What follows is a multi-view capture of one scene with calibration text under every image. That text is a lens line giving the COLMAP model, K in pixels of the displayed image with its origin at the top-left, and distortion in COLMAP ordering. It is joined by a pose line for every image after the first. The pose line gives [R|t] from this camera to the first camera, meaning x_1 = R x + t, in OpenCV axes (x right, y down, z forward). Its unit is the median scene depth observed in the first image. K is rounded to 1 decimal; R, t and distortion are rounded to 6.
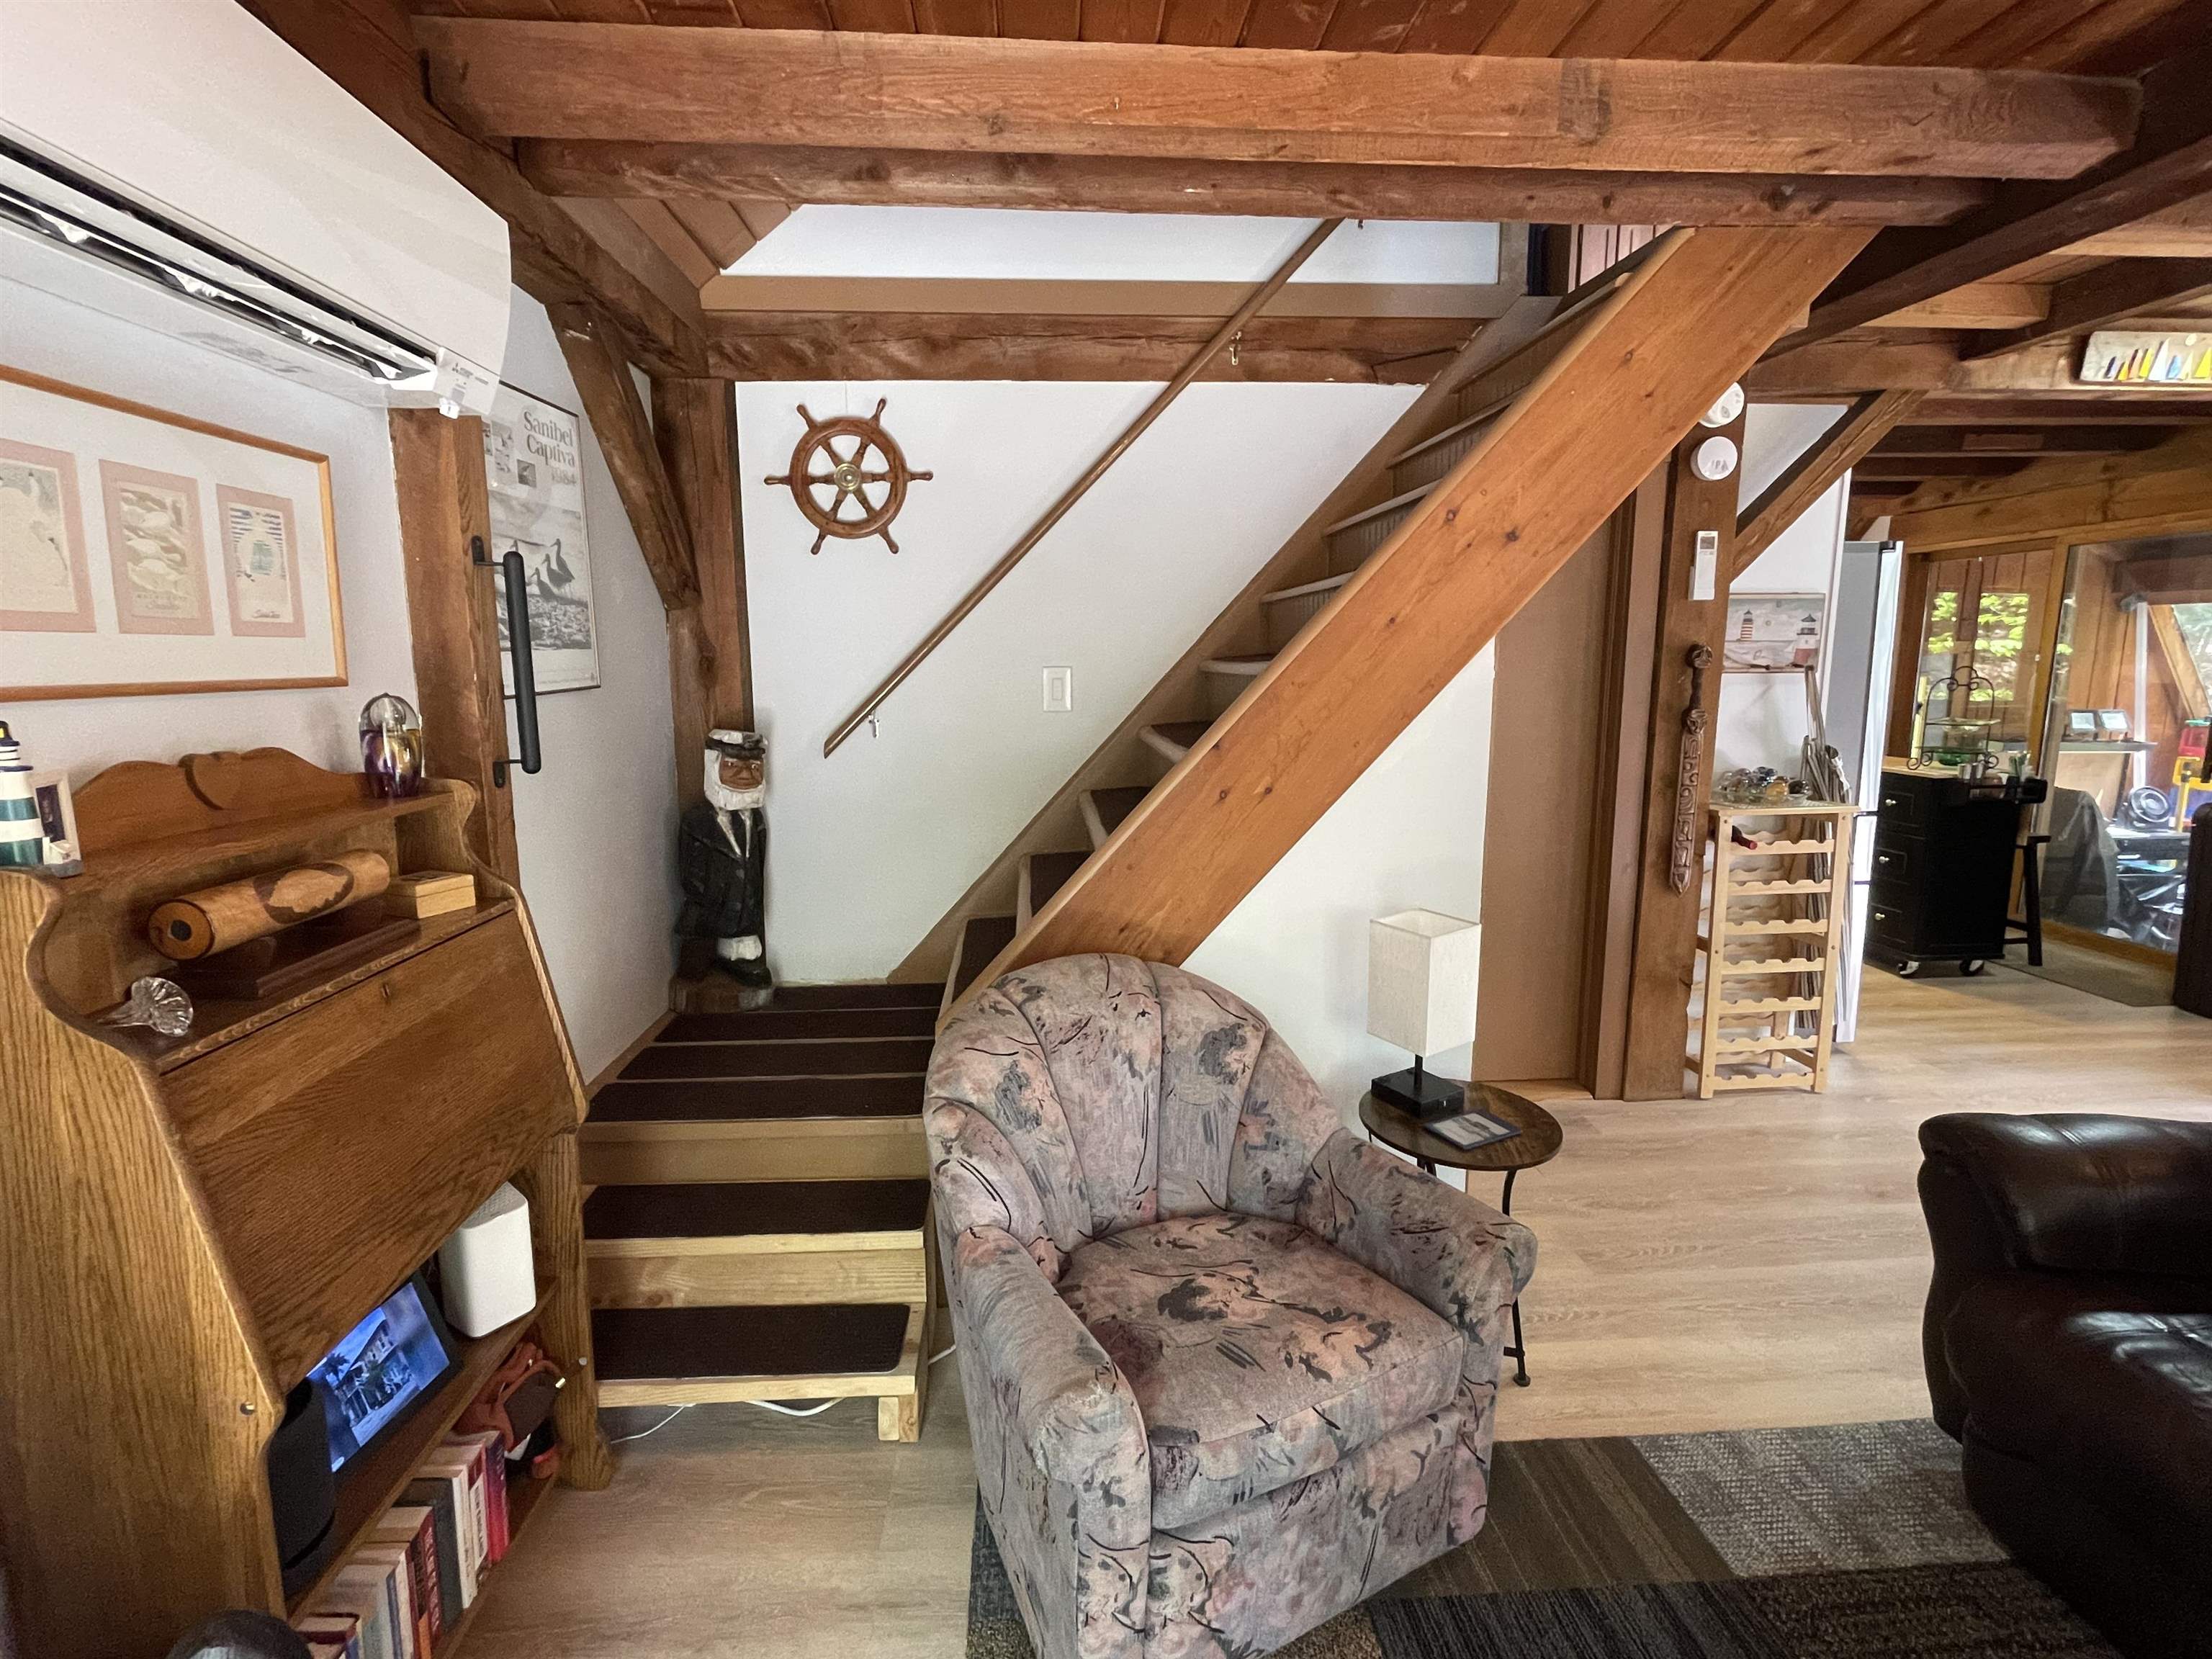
lens RADIAL K [[1030.1, 0, 1096.7], [0, 1030.1, 822.0], [0, 0, 1]] dist [-0.009134, 0.001693]
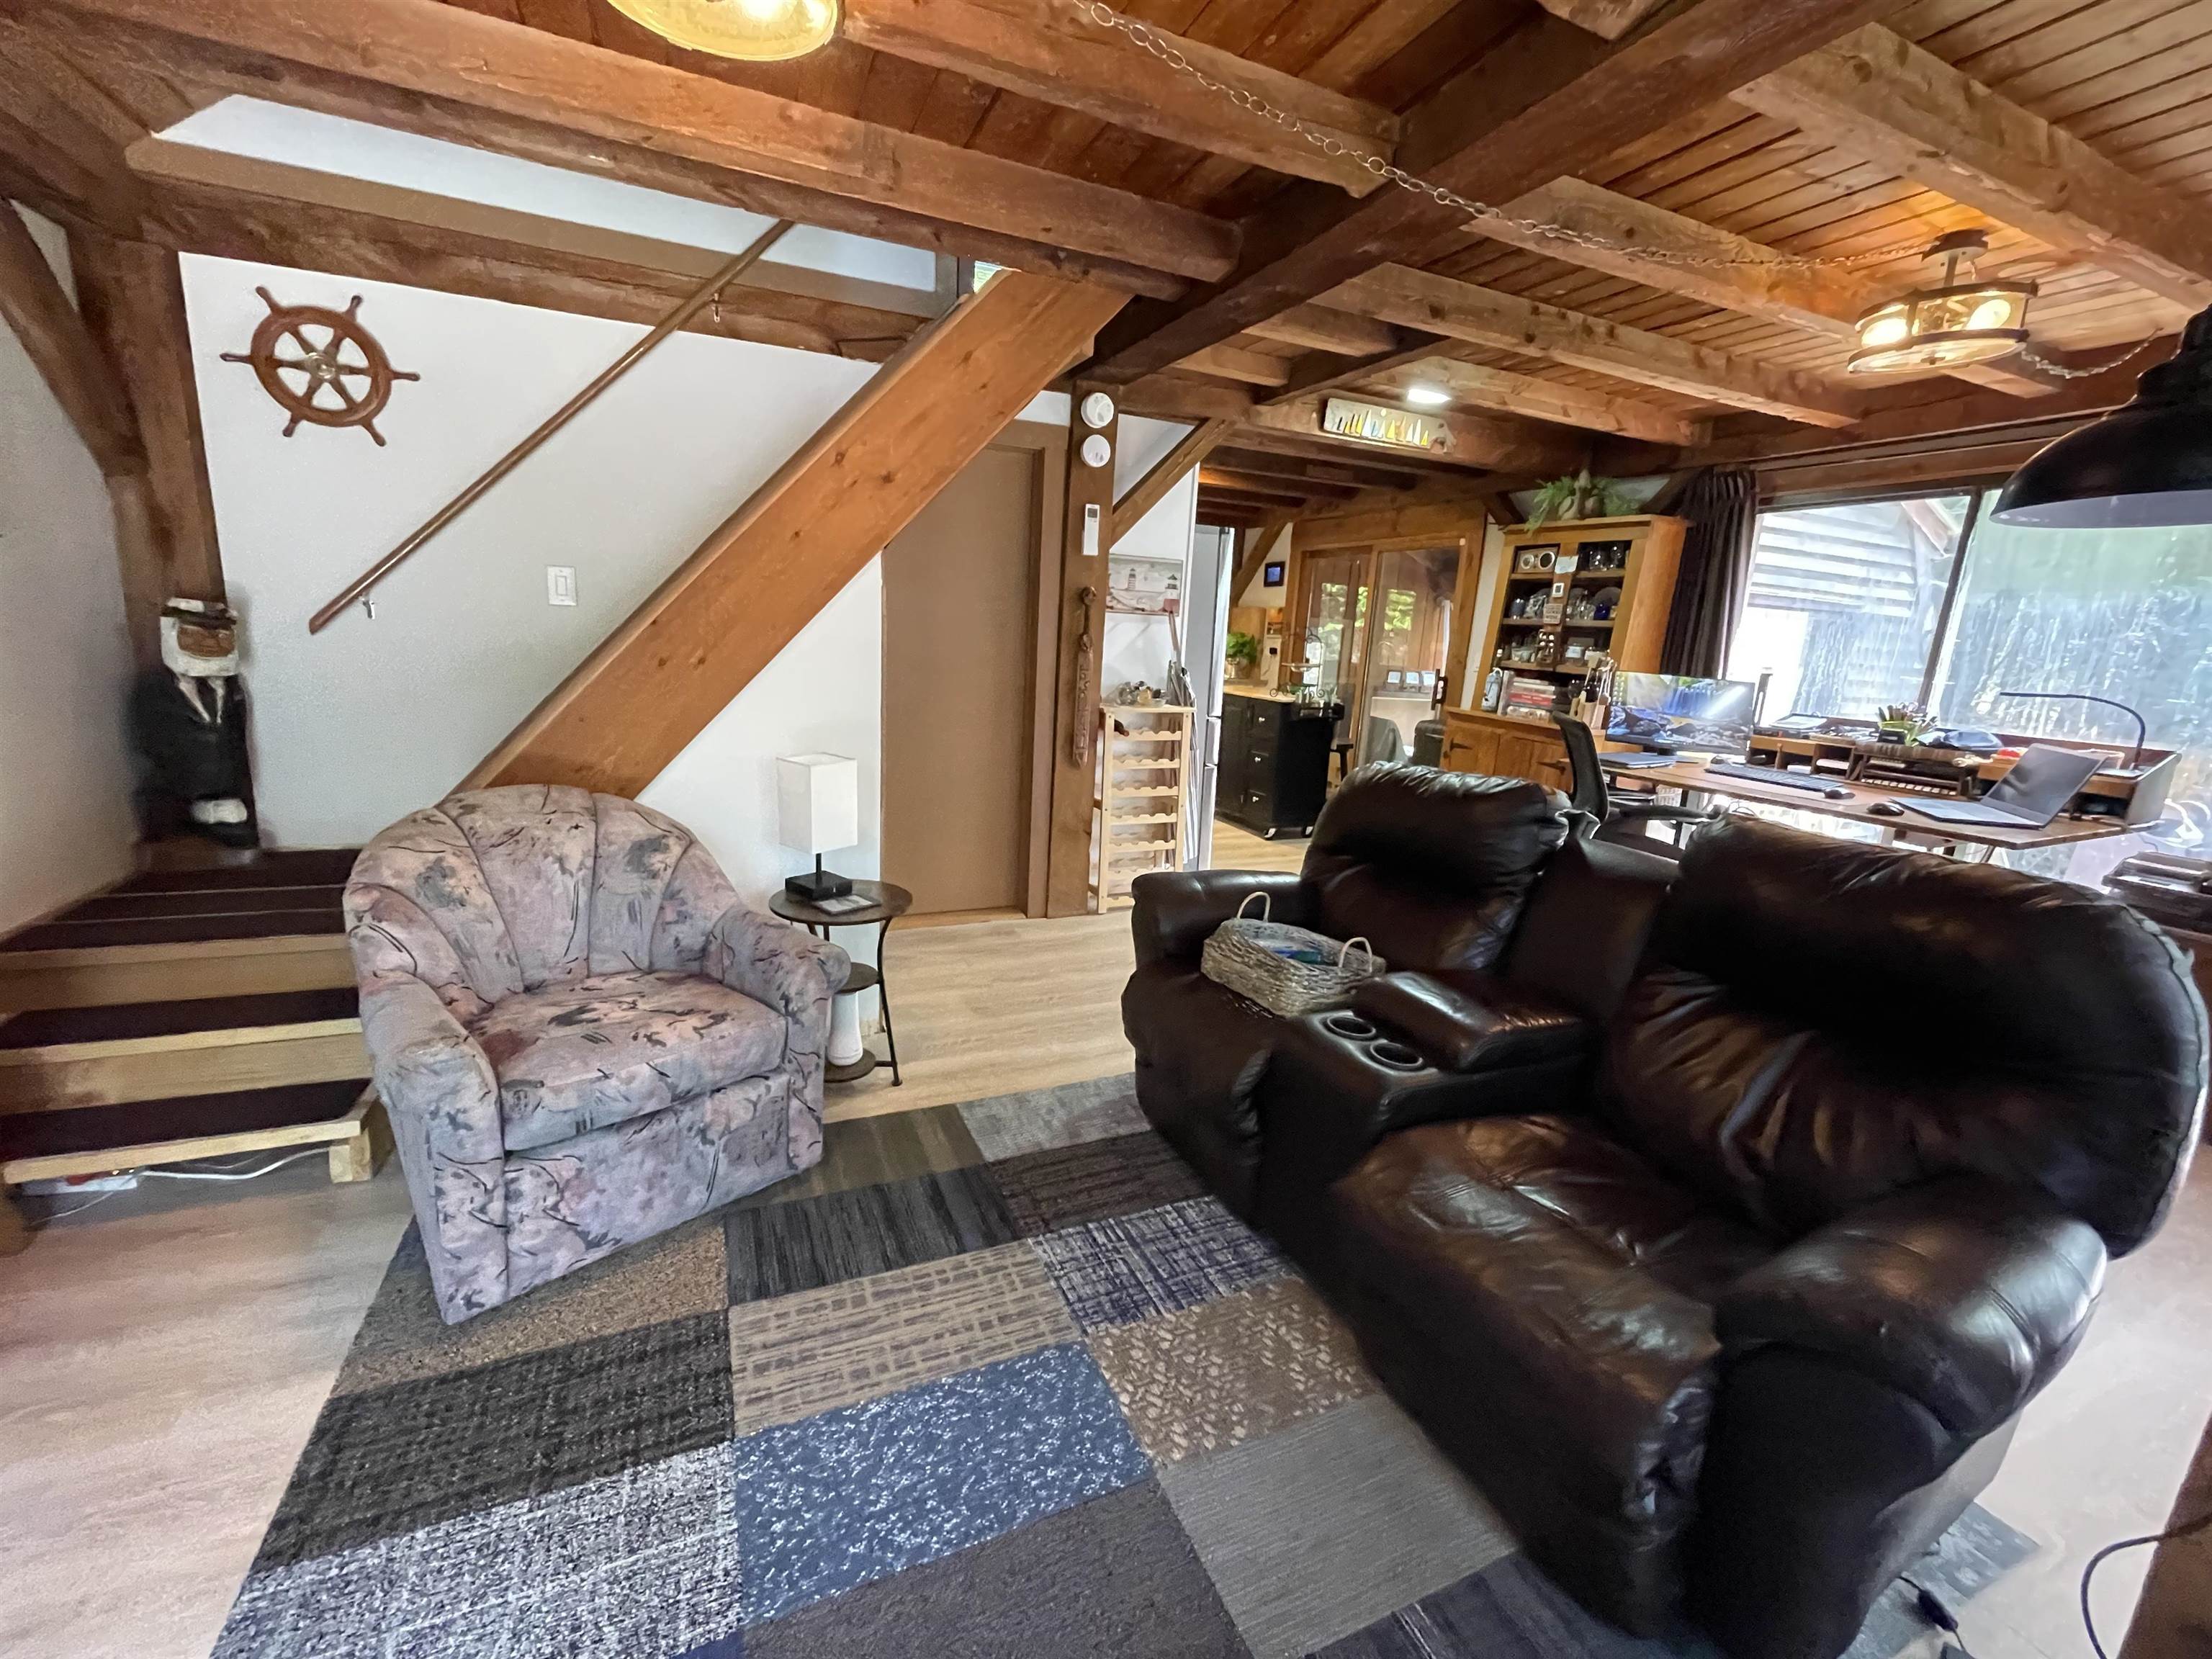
lens RADIAL K [[899.2, 0, 1090.5], [0, 899.2, 819.5], [0, 0, 1]] dist [-0.005973, 0.000774]
pose [[0.935025, -0.018133, 0.354118, 0.231350], [-0.004121, 0.998068, 0.061988, 0.100060], [-0.354558, -0.059419, 0.933144, -0.240009]]
